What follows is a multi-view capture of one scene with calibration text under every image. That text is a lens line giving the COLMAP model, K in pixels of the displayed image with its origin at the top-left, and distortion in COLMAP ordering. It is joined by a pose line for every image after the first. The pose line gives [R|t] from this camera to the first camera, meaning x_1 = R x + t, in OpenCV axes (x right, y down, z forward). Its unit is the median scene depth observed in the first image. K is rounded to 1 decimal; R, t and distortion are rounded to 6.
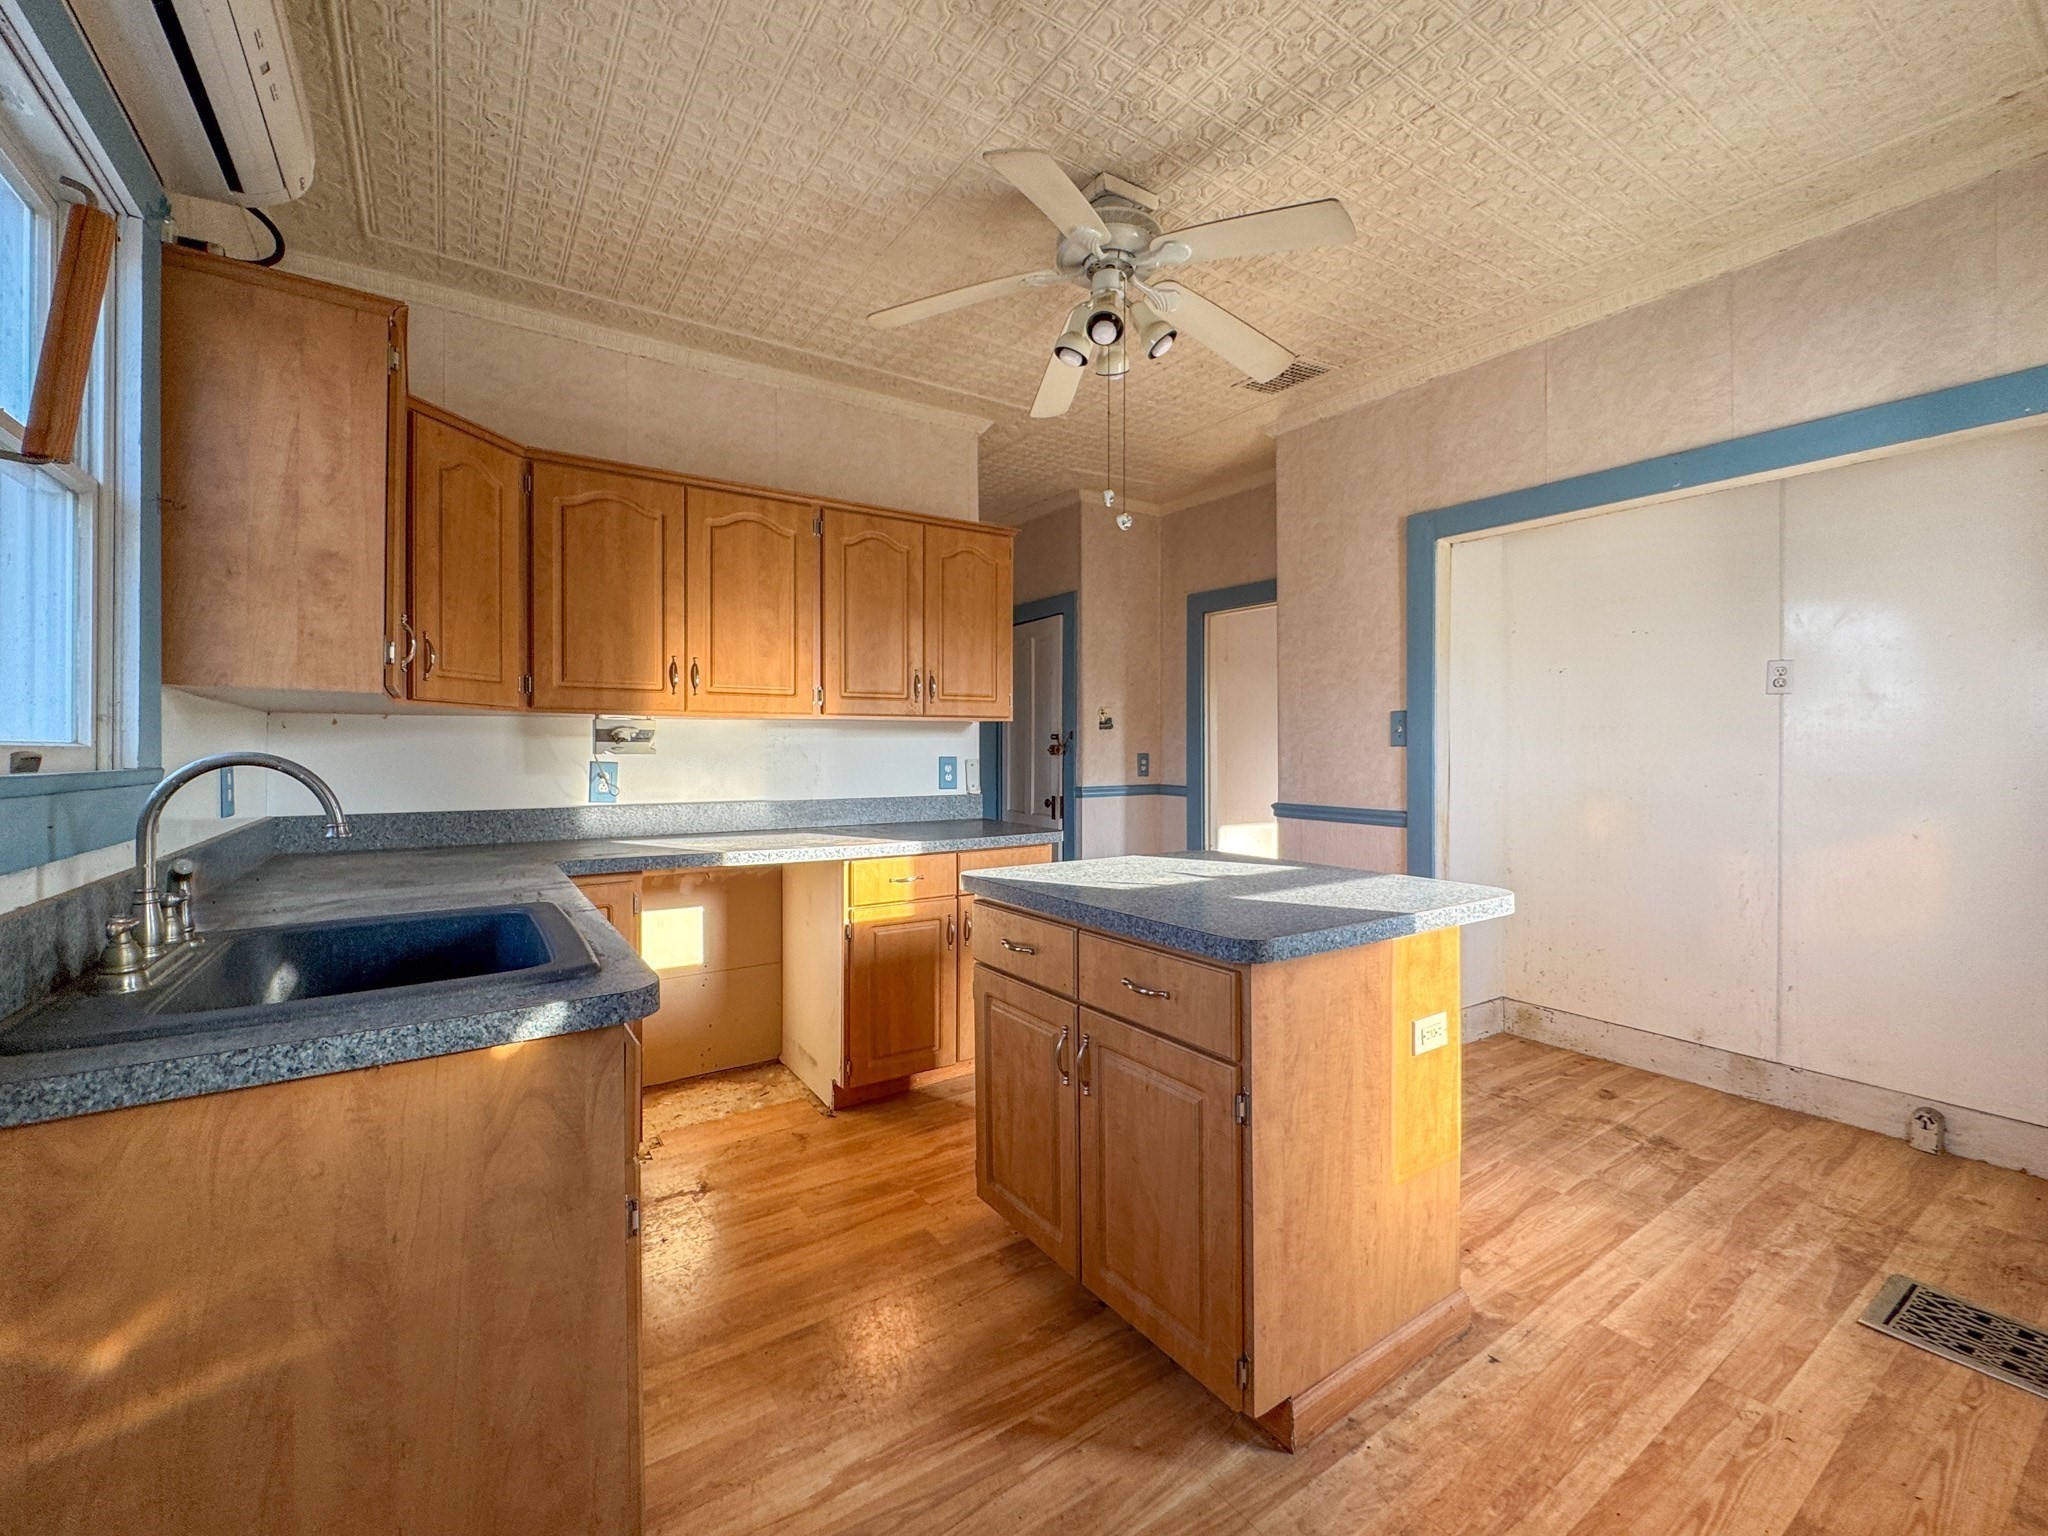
lens RADIAL K [[851.0, 0, 1034.0], [0, 851.0, 738.7], [0, 0, 1]] dist [-0.001090, 0.000155]
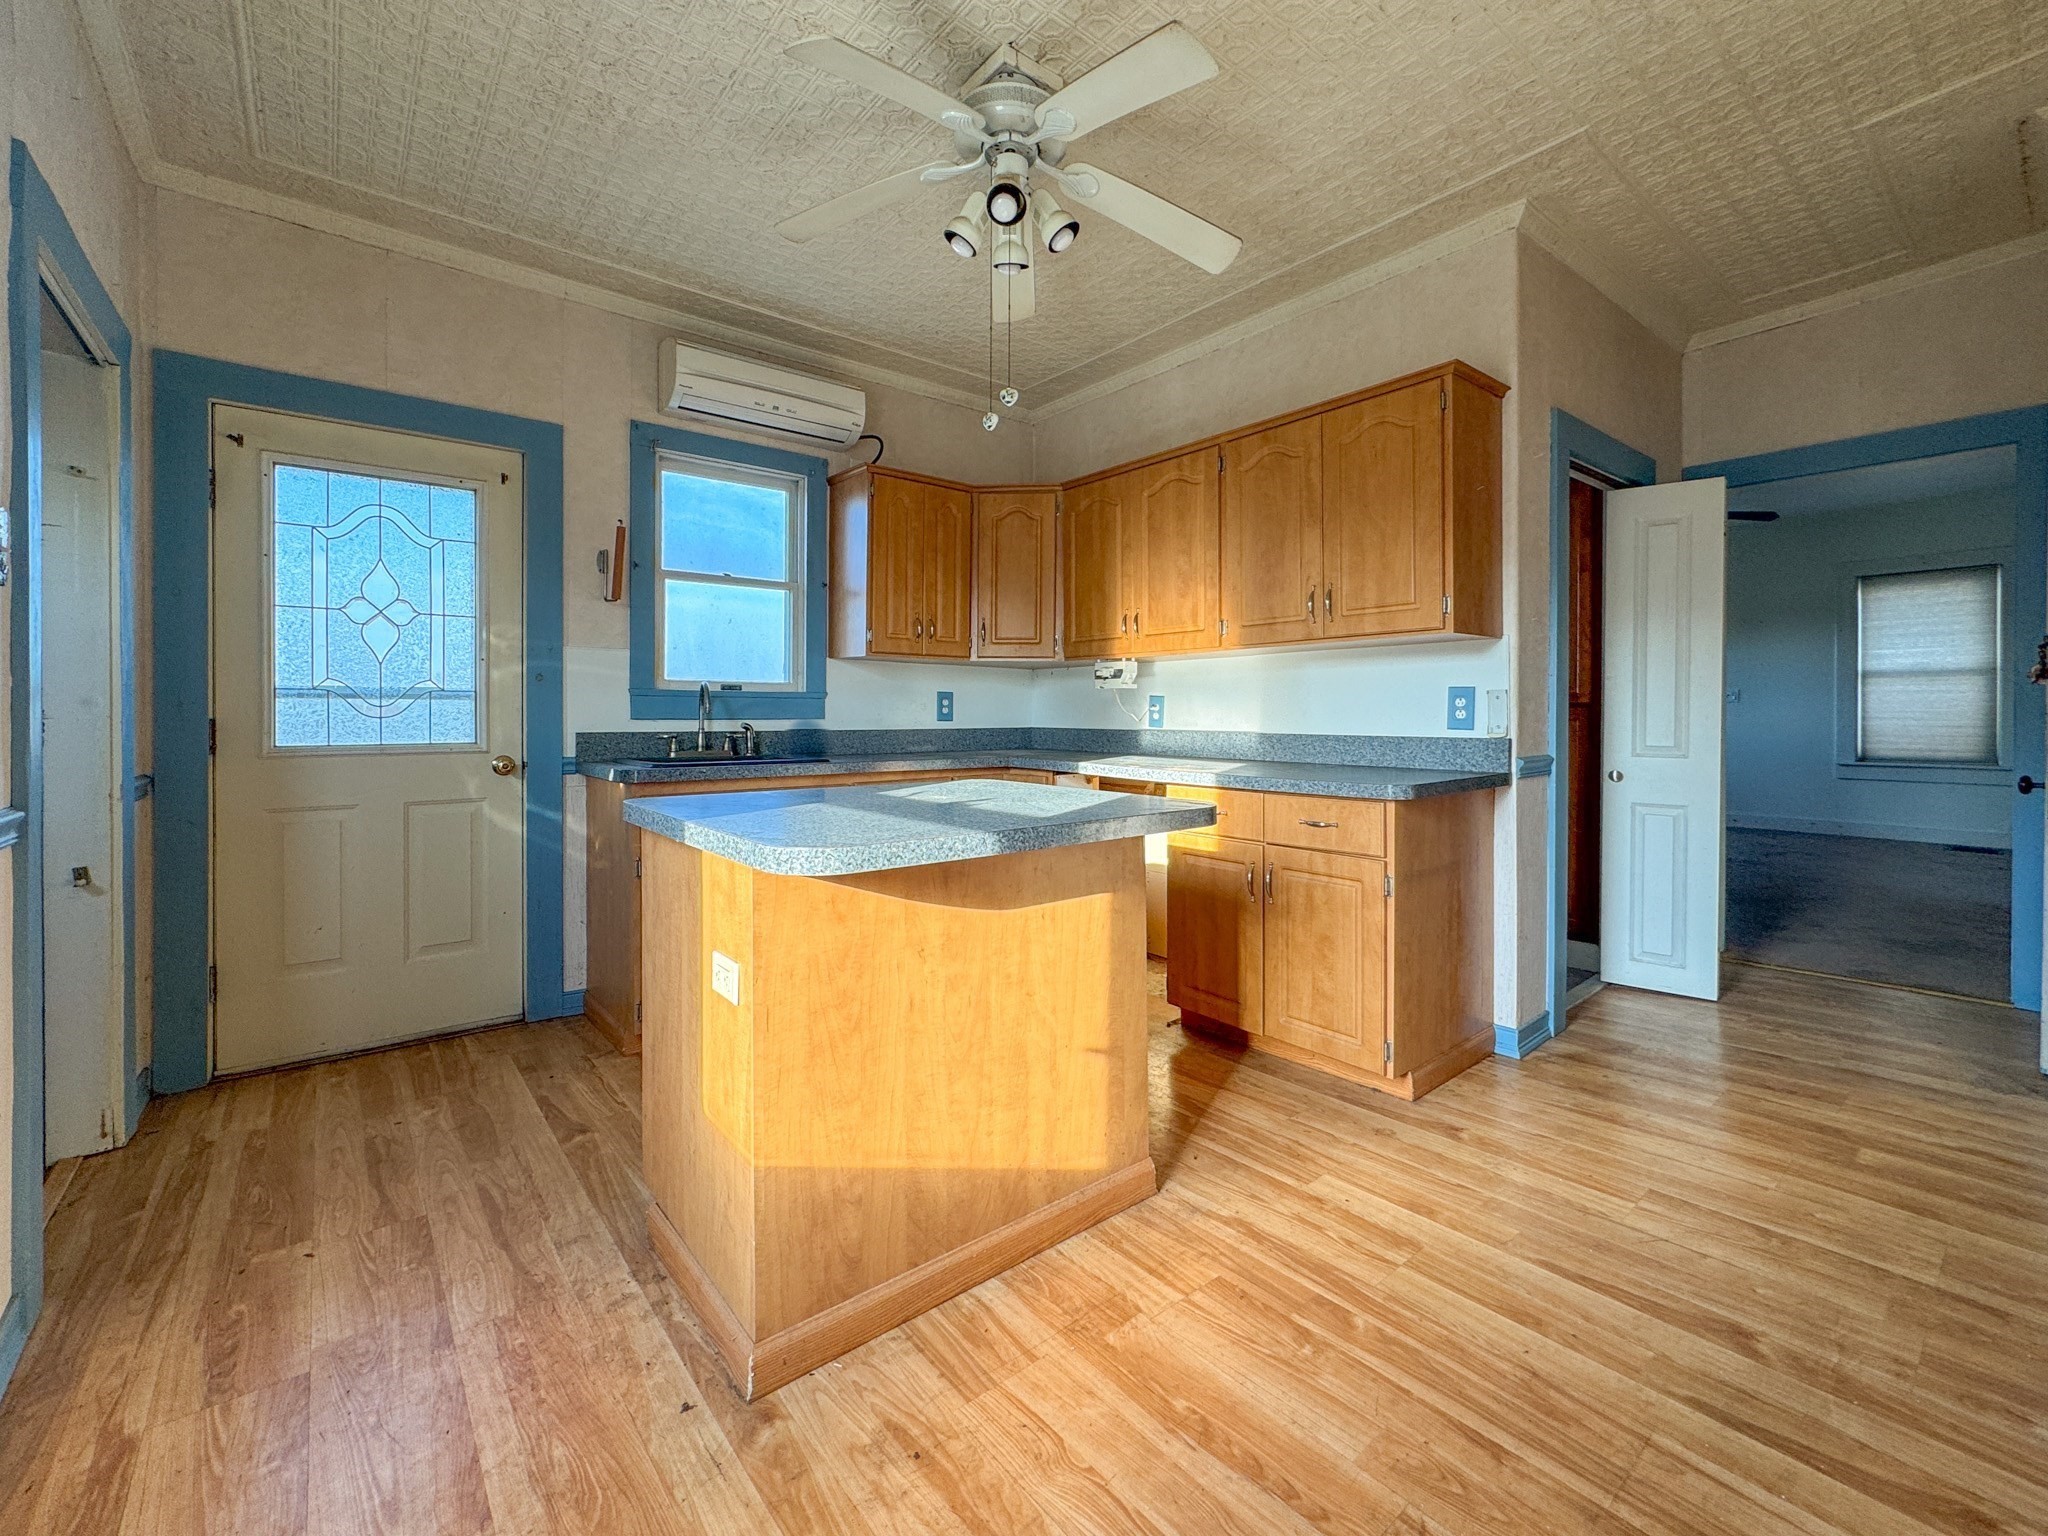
lens RADIAL K [[867.8, 0, 1056.2], [0, 867.8, 696.8], [0, 0, 1]] dist [-0.000575, -0.000536]
pose [[0.107805, -0.021109, -0.993948, 1.263960], [0.009982, 0.999747, -0.020150, 0.085426], [0.994122, -0.007749, 0.107989, 1.145802]]
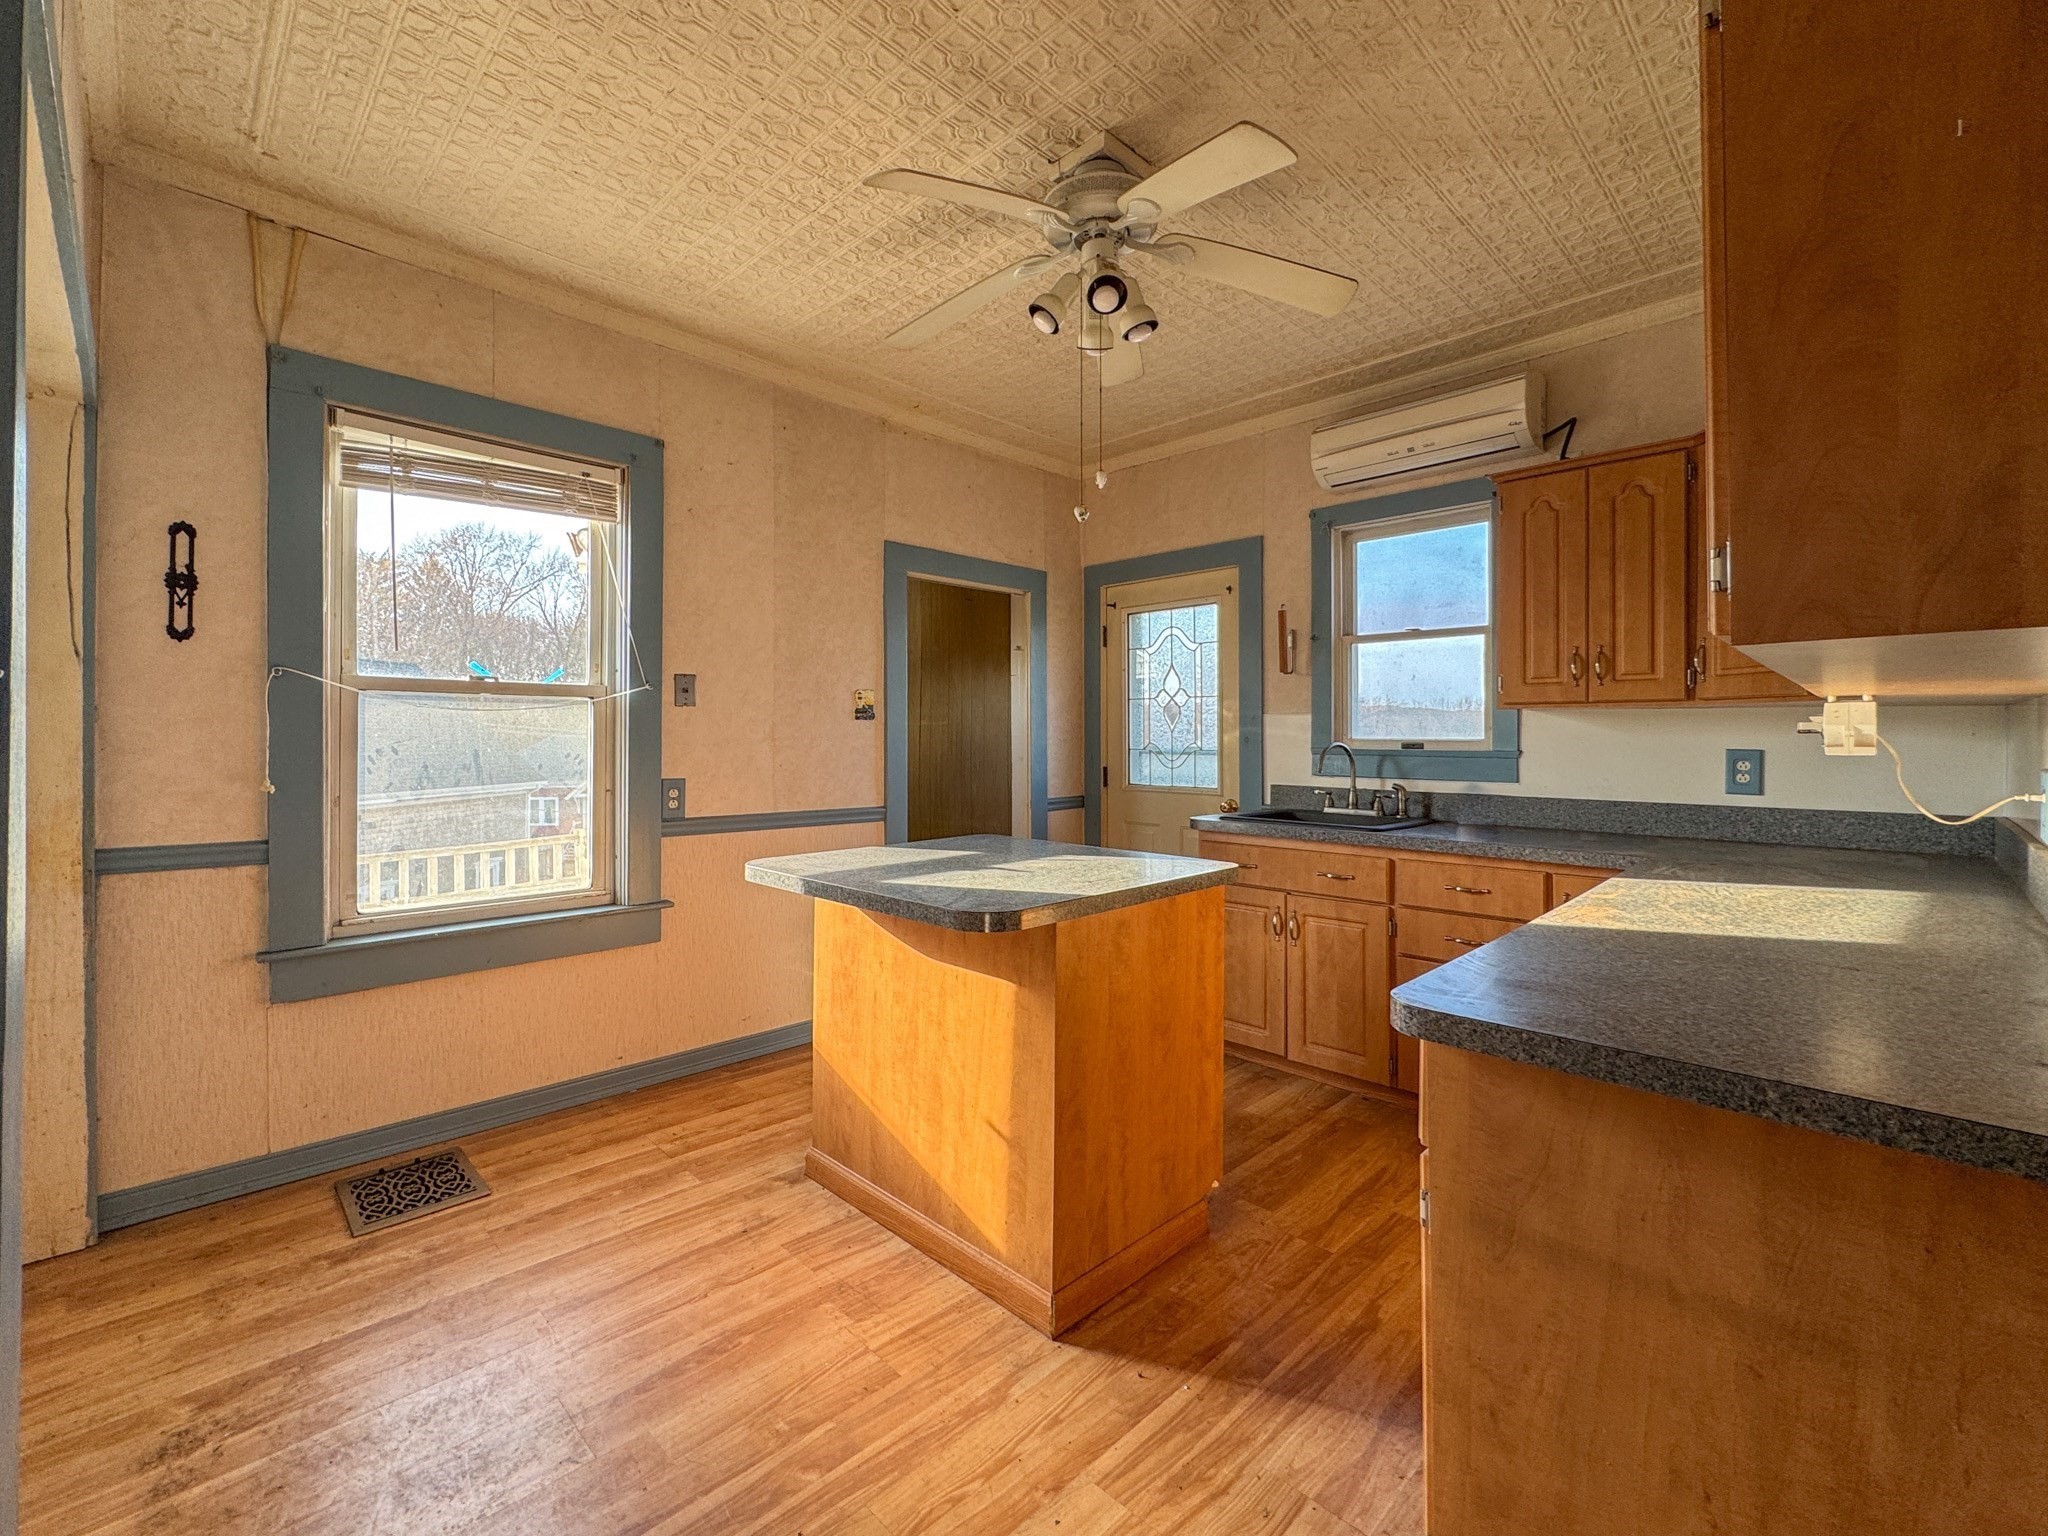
lens RADIAL K [[869.6, 0, 1035.1], [0, 869.6, 716.9], [0, 0, 1]] dist [-0.004059, -0.000384]
pose [[-0.979481, -0.009536, -0.201312, 0.424291], [-0.003195, 0.999489, -0.031797, 0.017121], [0.201512, -0.030502, -0.979011, 2.335285]]
